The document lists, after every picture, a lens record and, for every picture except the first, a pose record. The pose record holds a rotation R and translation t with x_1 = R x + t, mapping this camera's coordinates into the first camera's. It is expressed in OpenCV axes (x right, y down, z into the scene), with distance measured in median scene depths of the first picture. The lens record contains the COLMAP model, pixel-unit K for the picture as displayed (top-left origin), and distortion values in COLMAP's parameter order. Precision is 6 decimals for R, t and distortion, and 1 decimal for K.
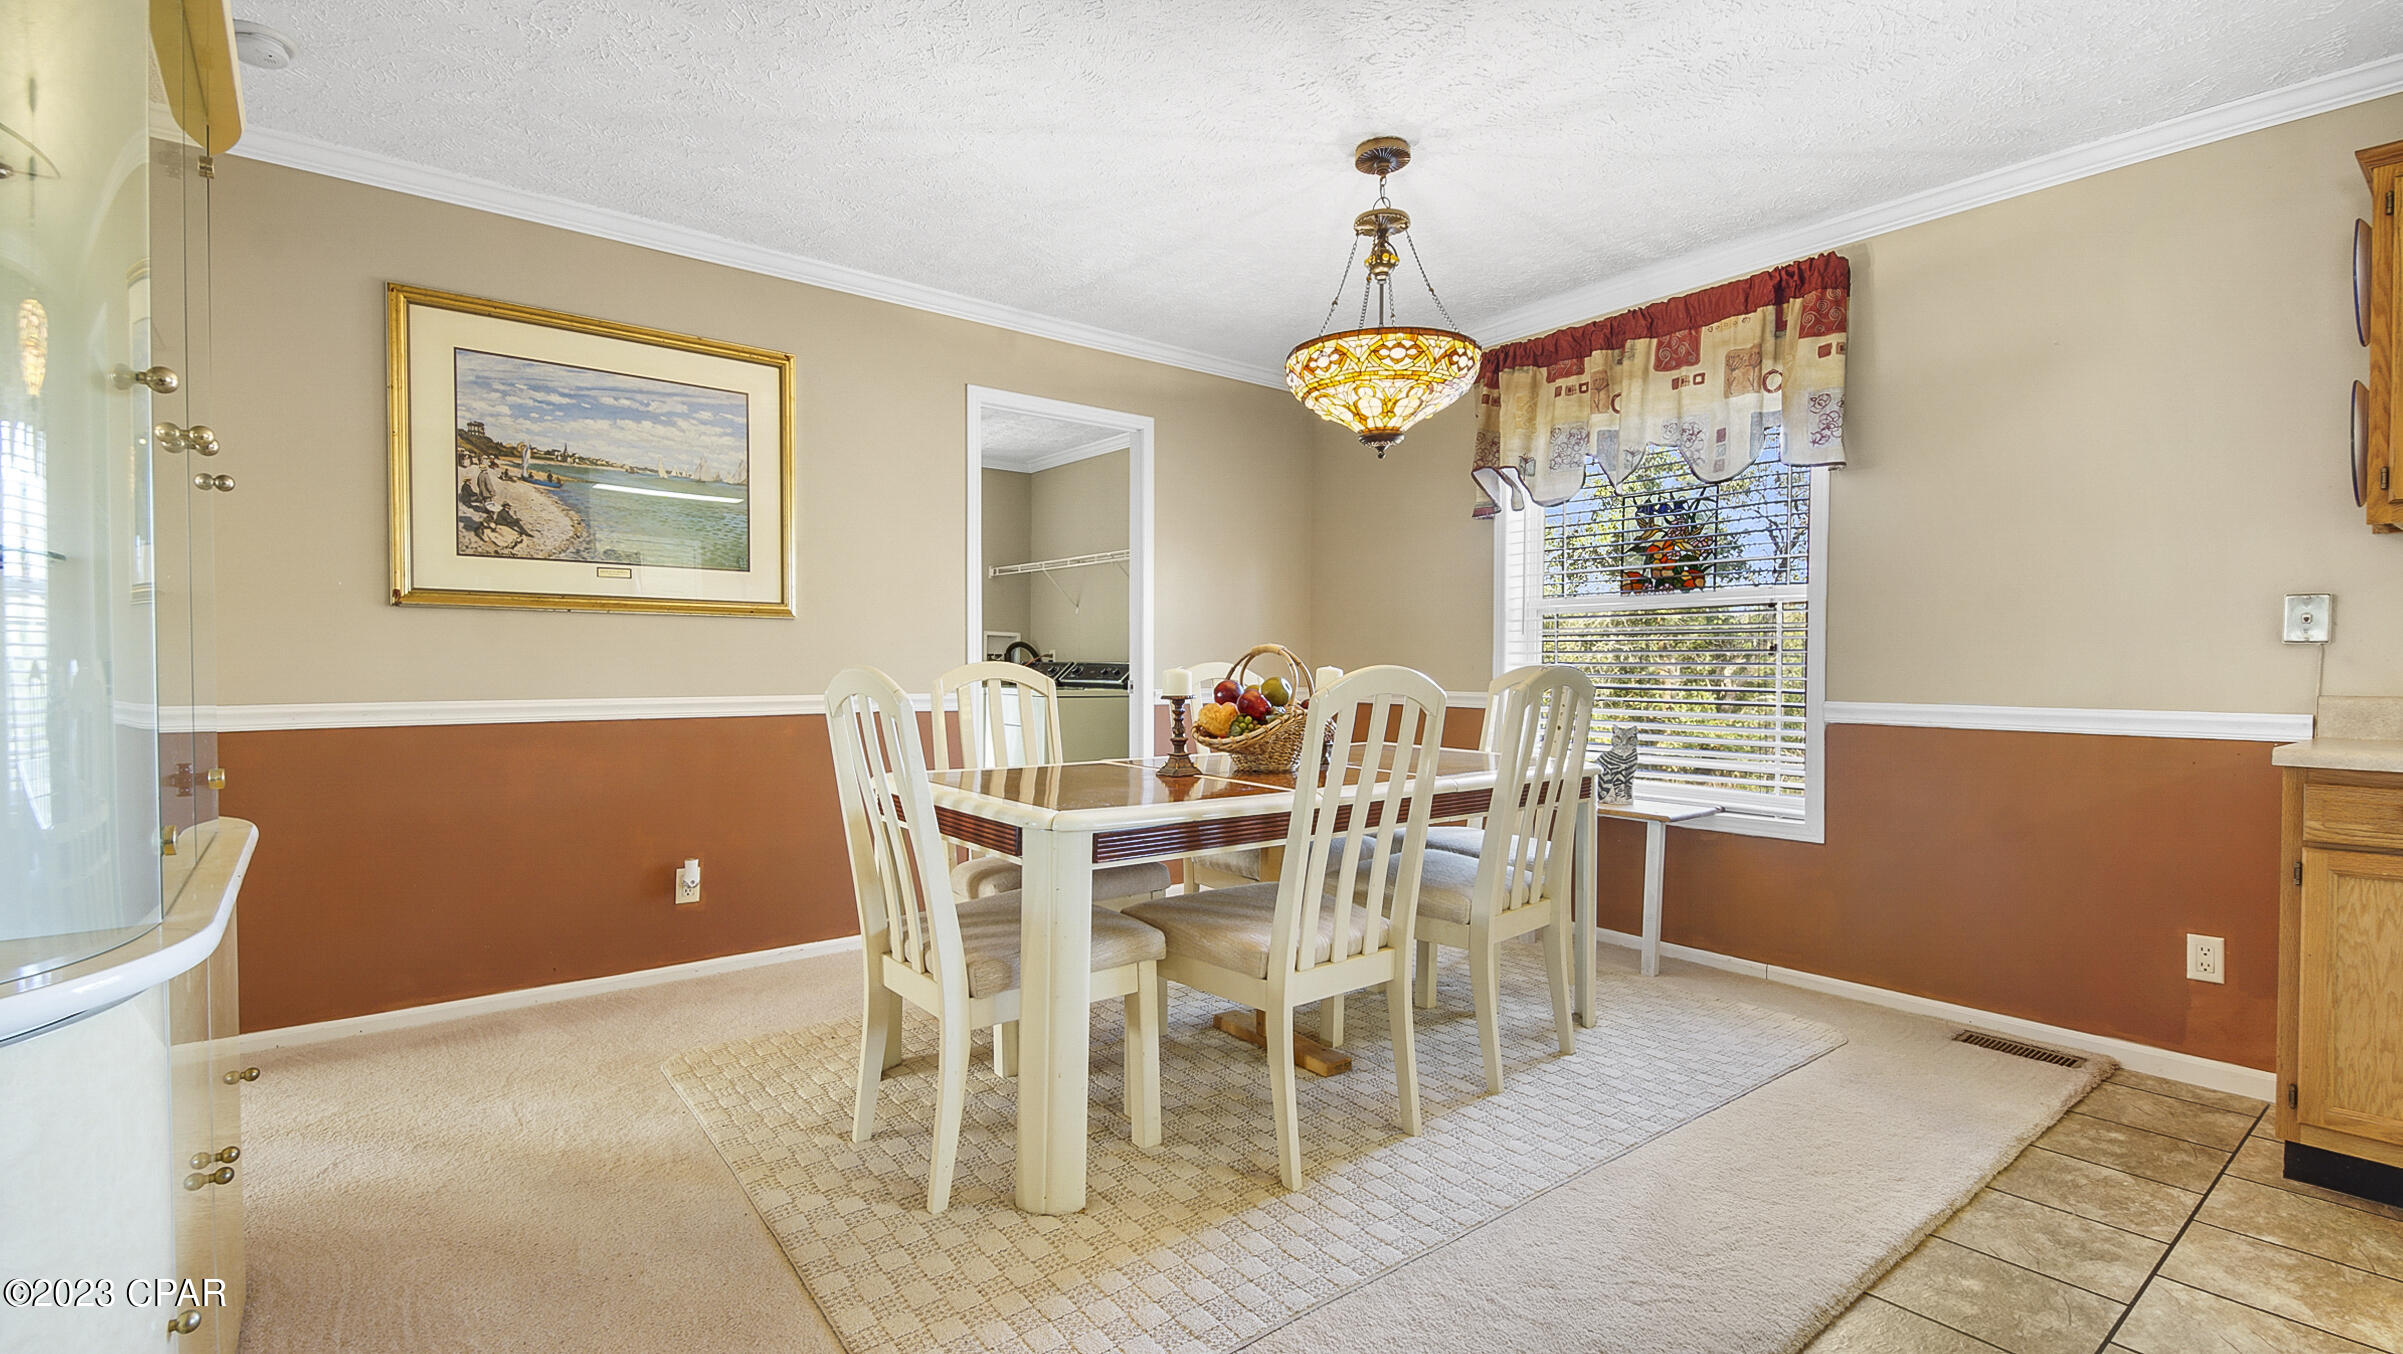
lens RADIAL K [[1063.2, 0, 1239.4], [0, 1063.2, 680.9], [0, 0, 1]] dist [0.017844, -0.004903]
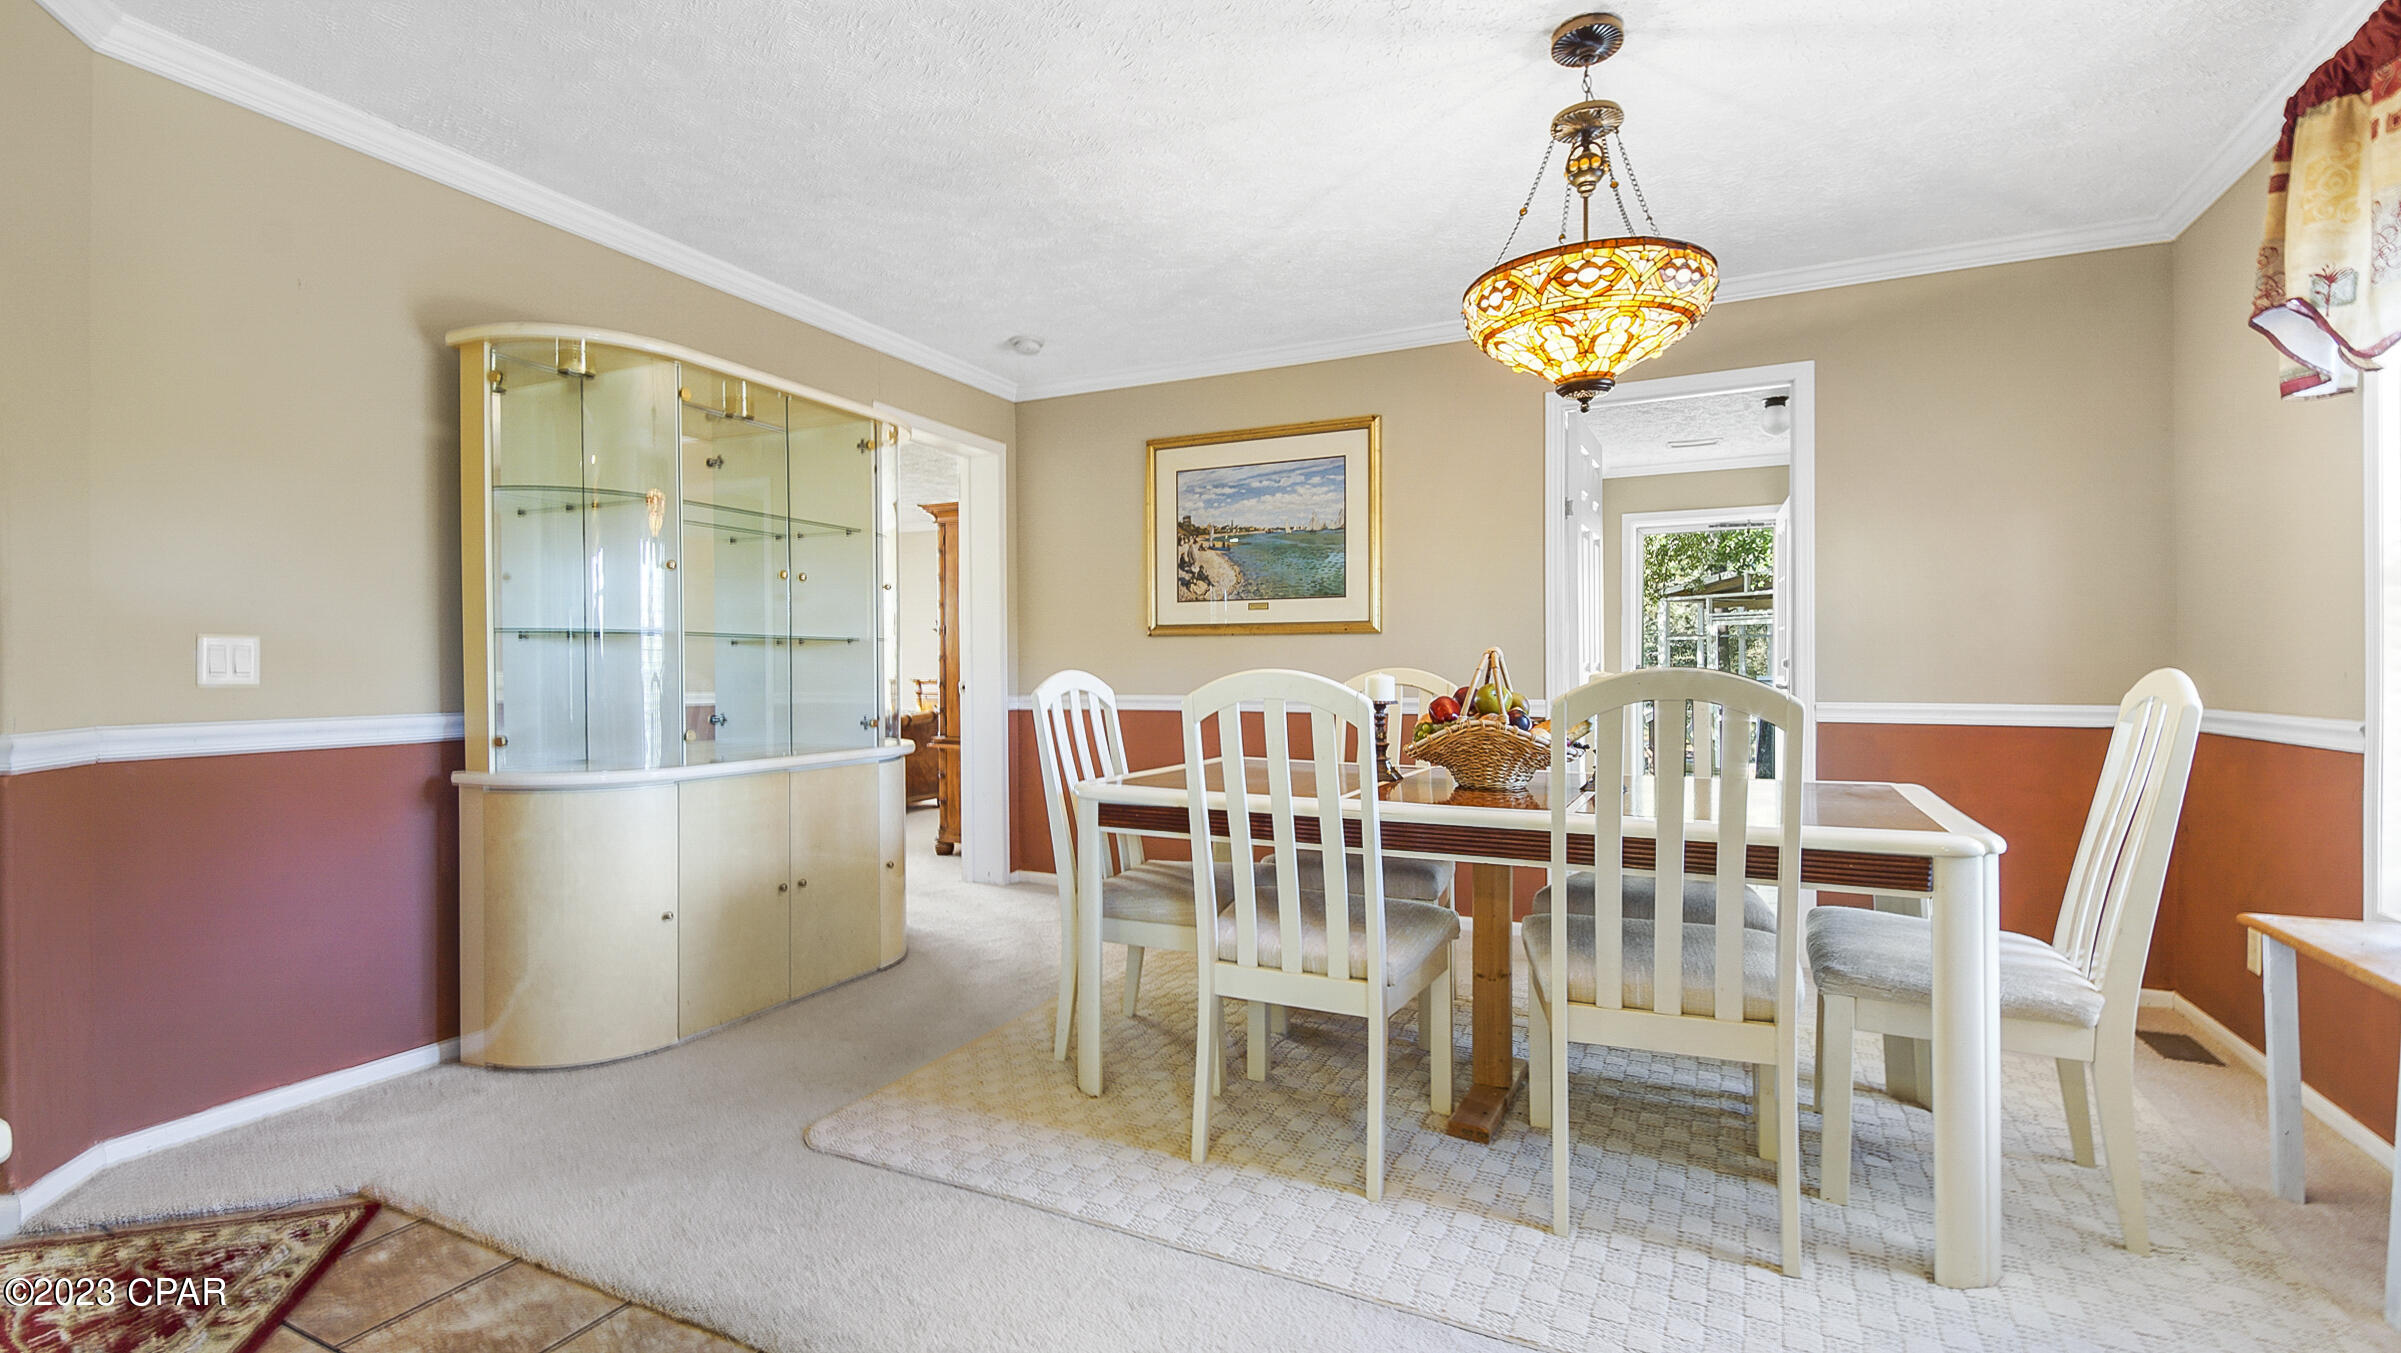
lens RADIAL K [[1062.3, 0, 1178.0], [0, 1062.3, 674.4], [0, 0, 1]] dist [0.017844, -0.004903]
pose [[0.412224, -0.000625, -0.911082, 0.685135], [-0.014578, 0.999867, -0.007282, -0.001045], [0.910966, 0.016283, 0.412160, 0.362587]]
